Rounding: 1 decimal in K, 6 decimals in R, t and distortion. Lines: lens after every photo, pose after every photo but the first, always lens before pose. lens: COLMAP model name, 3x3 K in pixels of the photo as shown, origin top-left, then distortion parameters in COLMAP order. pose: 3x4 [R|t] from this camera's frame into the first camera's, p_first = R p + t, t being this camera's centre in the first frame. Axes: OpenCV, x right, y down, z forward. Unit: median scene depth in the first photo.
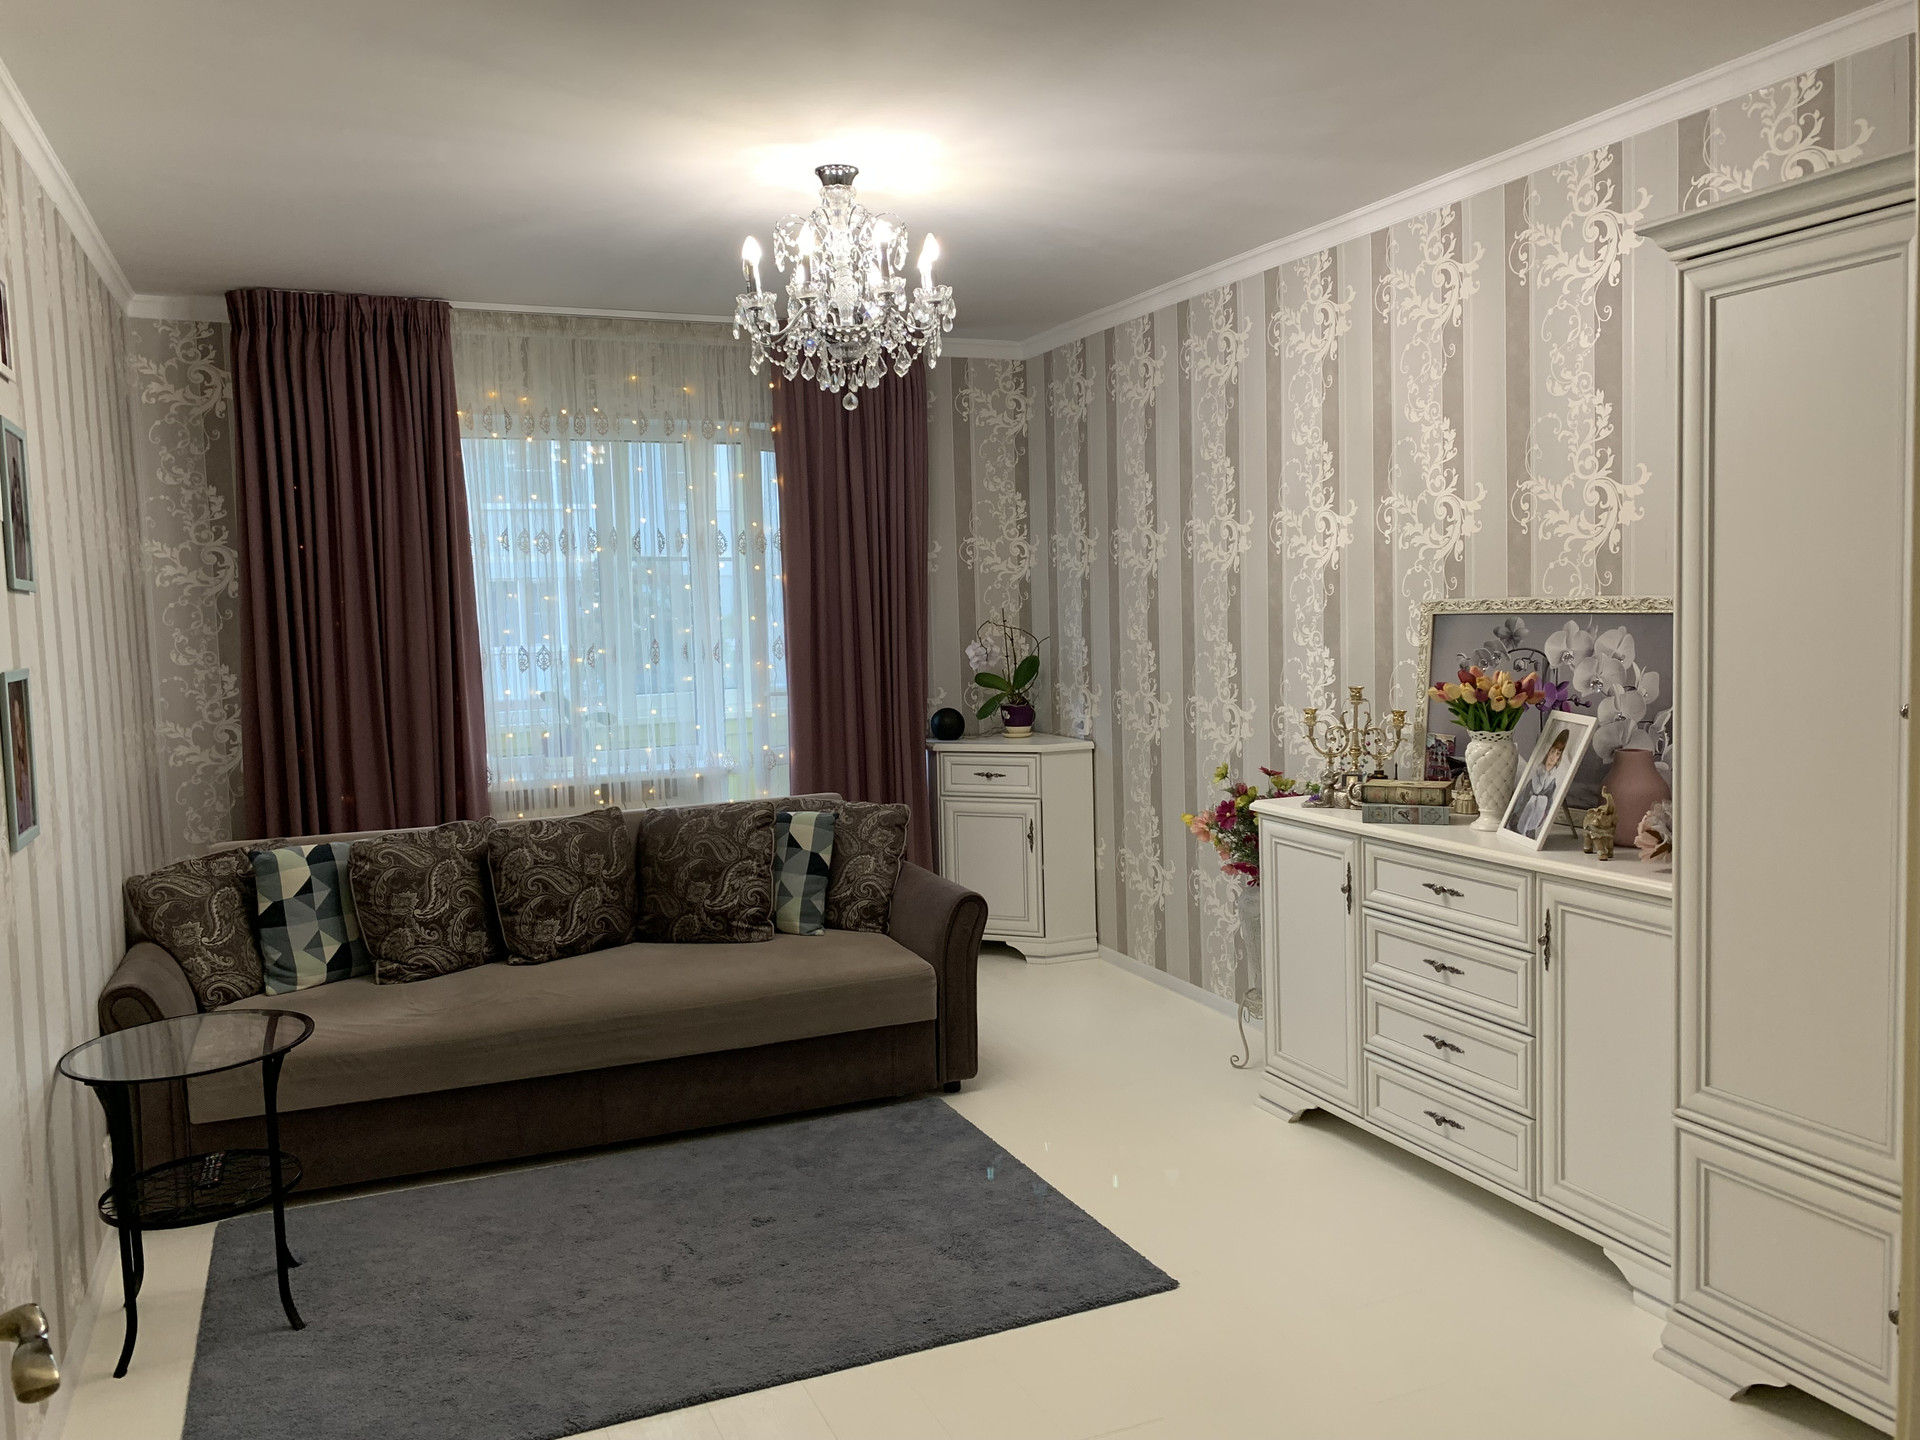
lens RADIAL K [[1481.9, 0, 960.0], [0, 1481.9, 720.0], [0, 0, 1]] dist [0.037709, -0.052091]
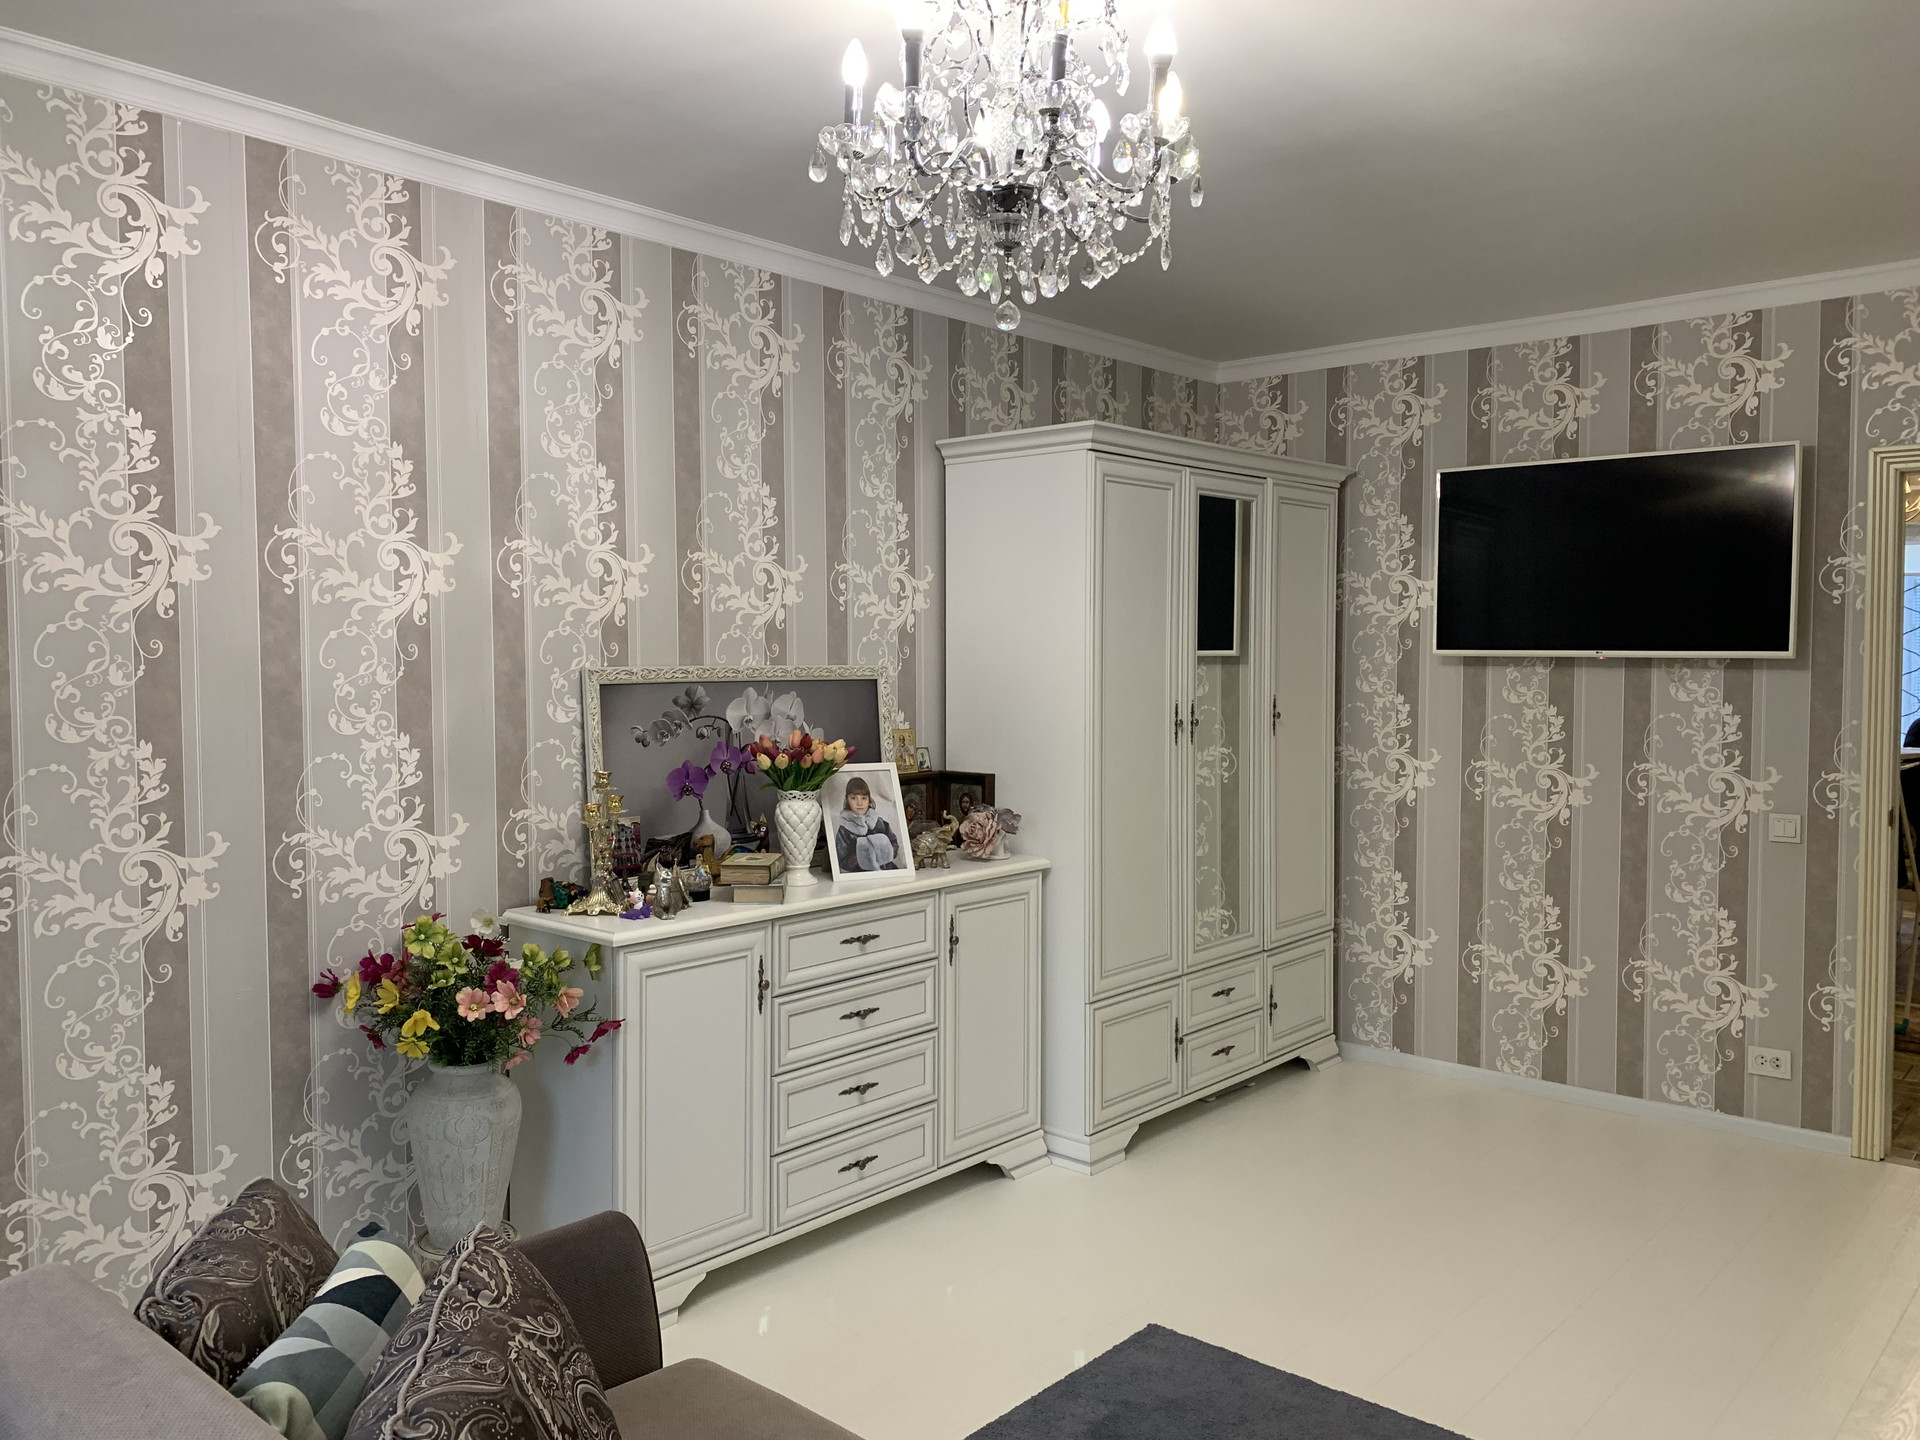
lens RADIAL K [[1451.0, 0, 962.2], [0, 1451.0, 709.8], [0, 0, 1]] dist [-0.001513, -0.004363]
pose [[-0.438678, -0.006052, 0.898624, -0.568324], [0.084427, 0.995277, 0.047917, -0.082351], [-0.894670, 0.096888, -0.436095, 1.234721]]
